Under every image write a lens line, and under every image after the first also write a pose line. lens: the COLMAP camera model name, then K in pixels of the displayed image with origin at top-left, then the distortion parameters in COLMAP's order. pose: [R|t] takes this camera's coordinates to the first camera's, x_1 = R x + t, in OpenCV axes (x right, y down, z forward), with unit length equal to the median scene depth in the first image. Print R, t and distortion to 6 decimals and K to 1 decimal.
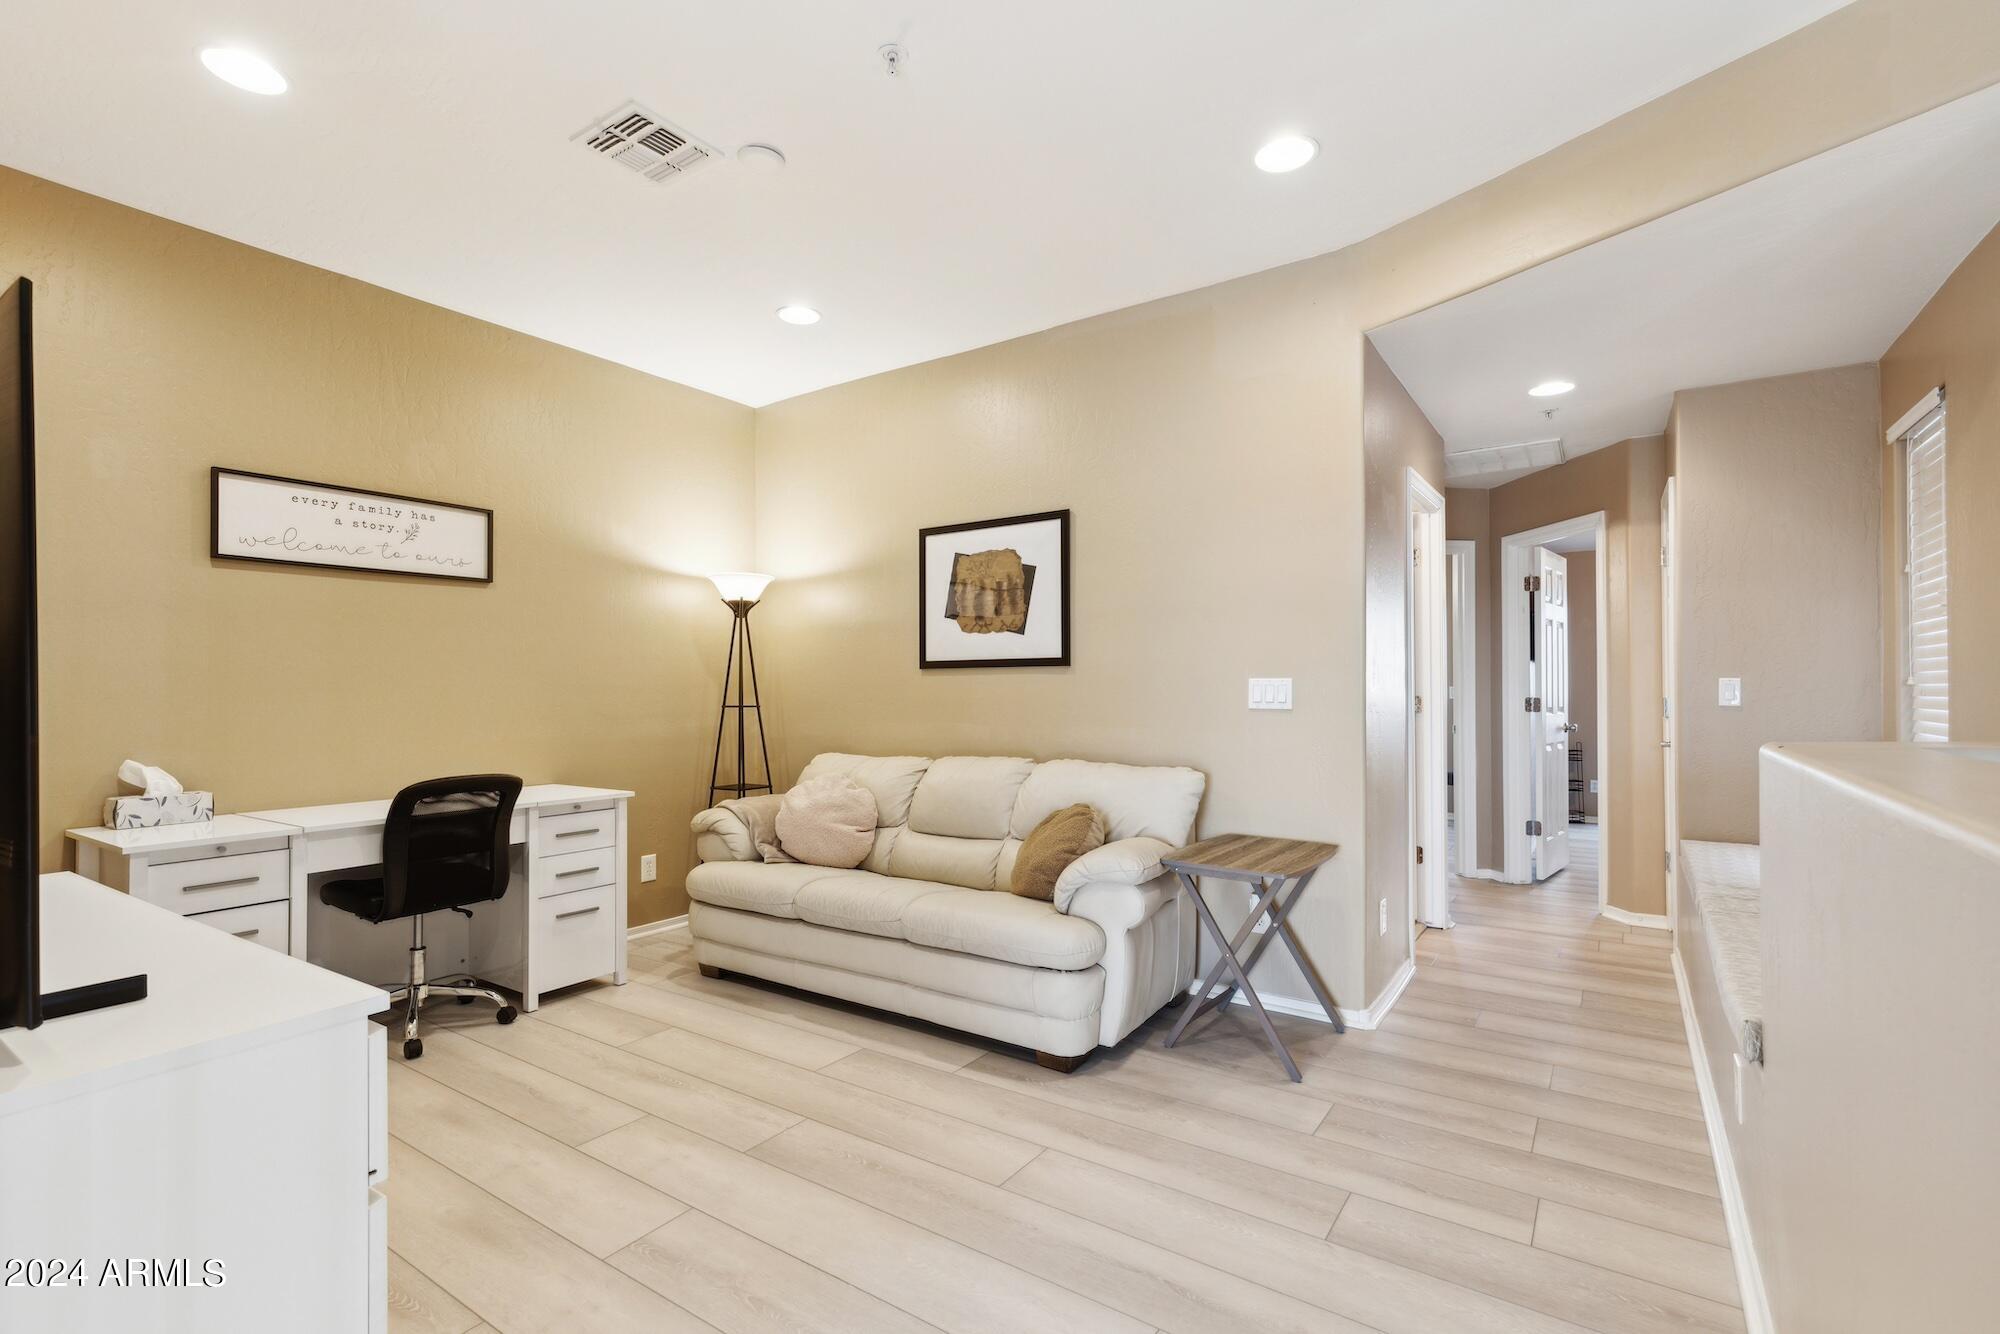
lens RADIAL K [[911.8, 0, 995.9], [0, 911.8, 676.1], [0, 0, 1]] dist [0.007952, -0.000190]
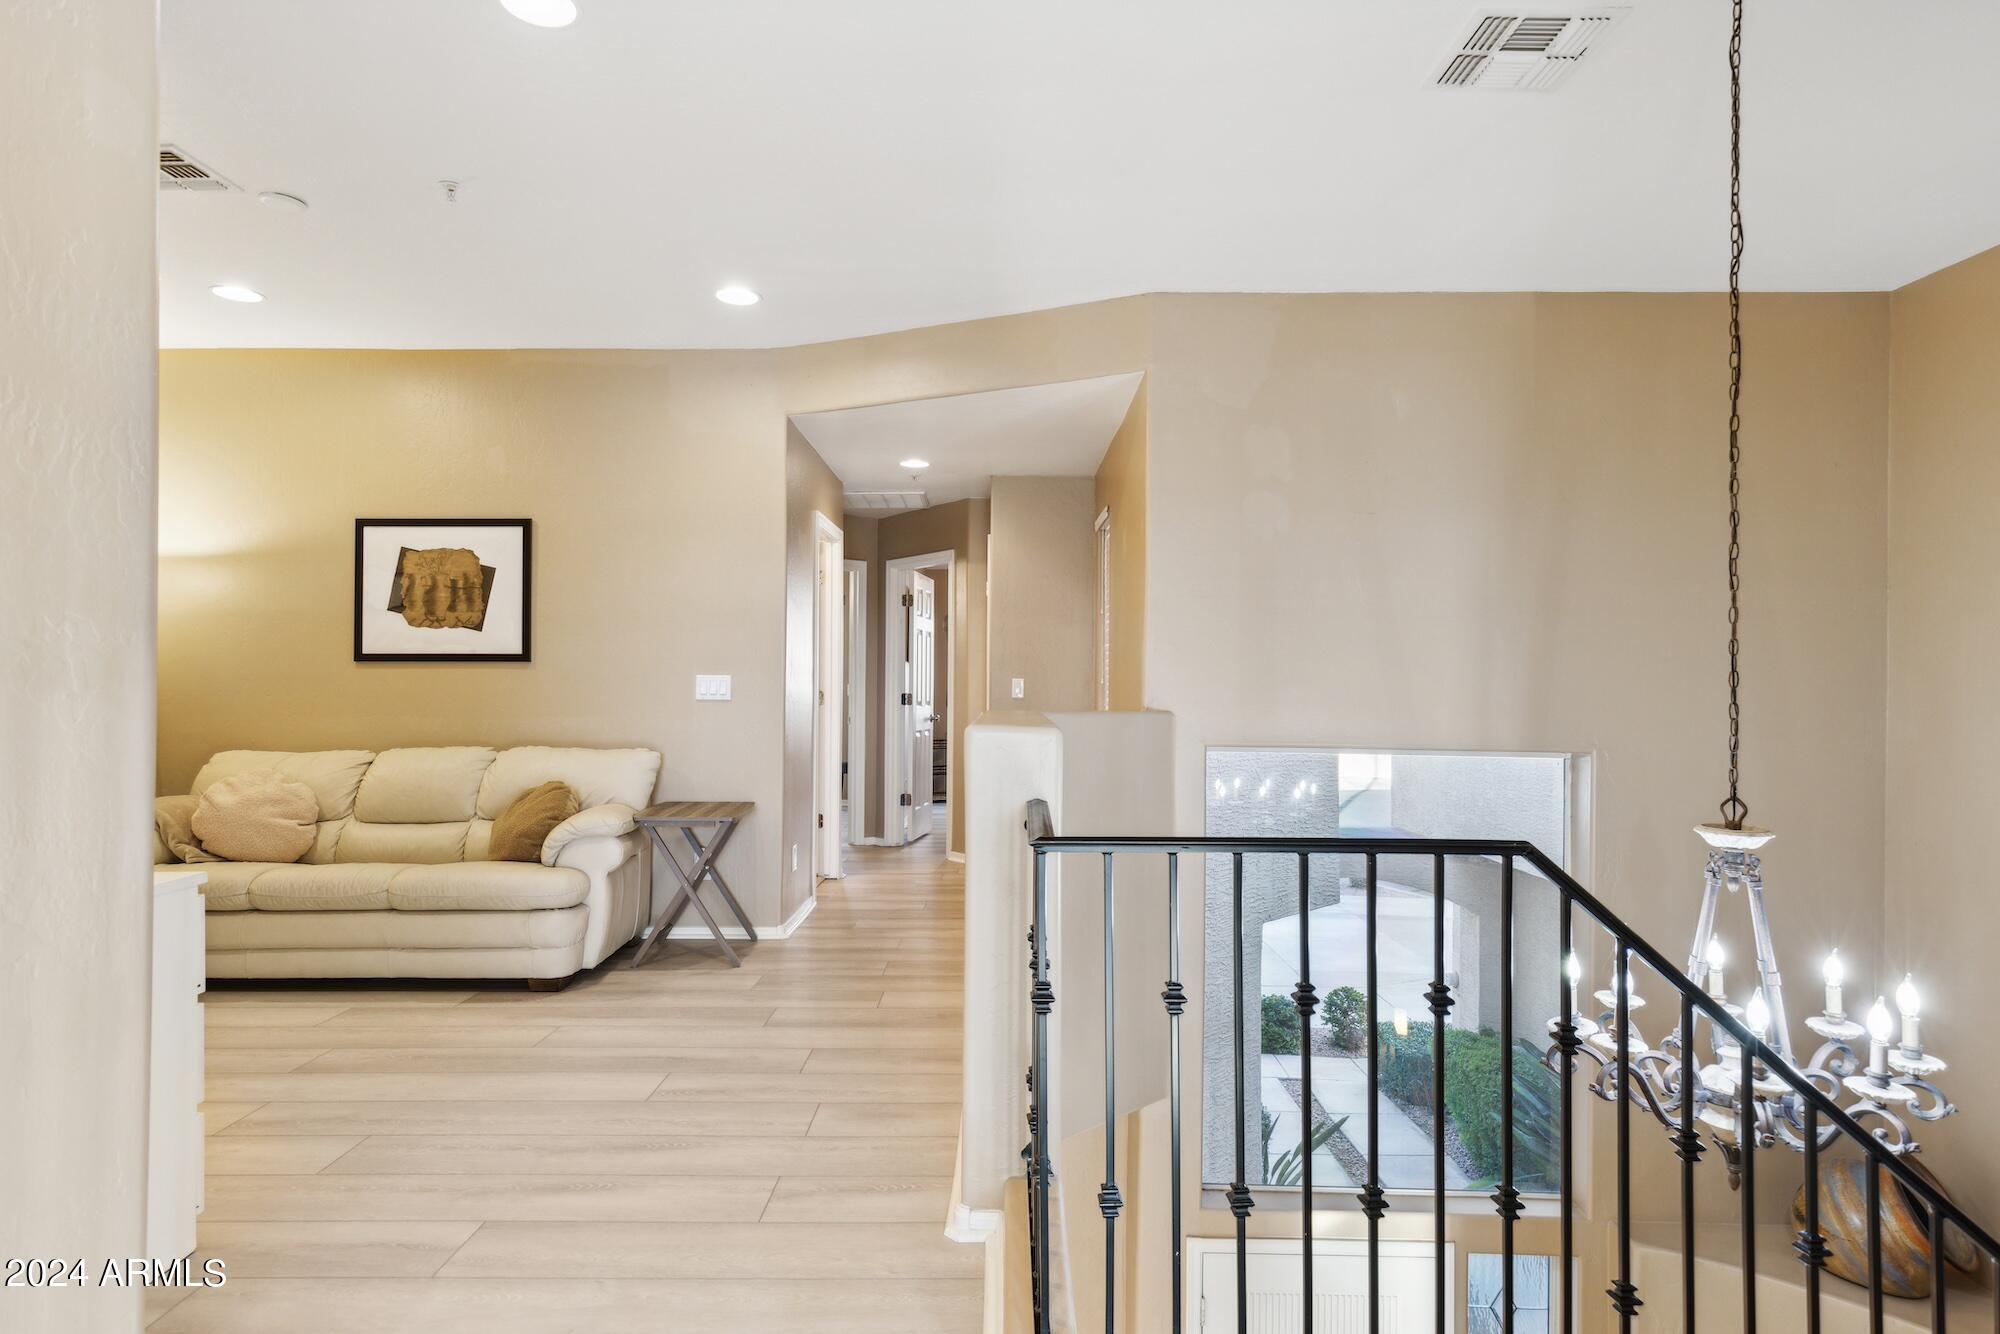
lens RADIAL K [[1212.9, 0, 1000.6], [0, 1212.9, 675.0], [0, 0, 1]] dist [0.031716, 0.000007]
pose [[0.835949, 0.011713, 0.548683, -0.248429], [-0.013341, 0.999910, -0.001020, -0.001238], [-0.548646, -0.006468, 0.836030, -0.532212]]
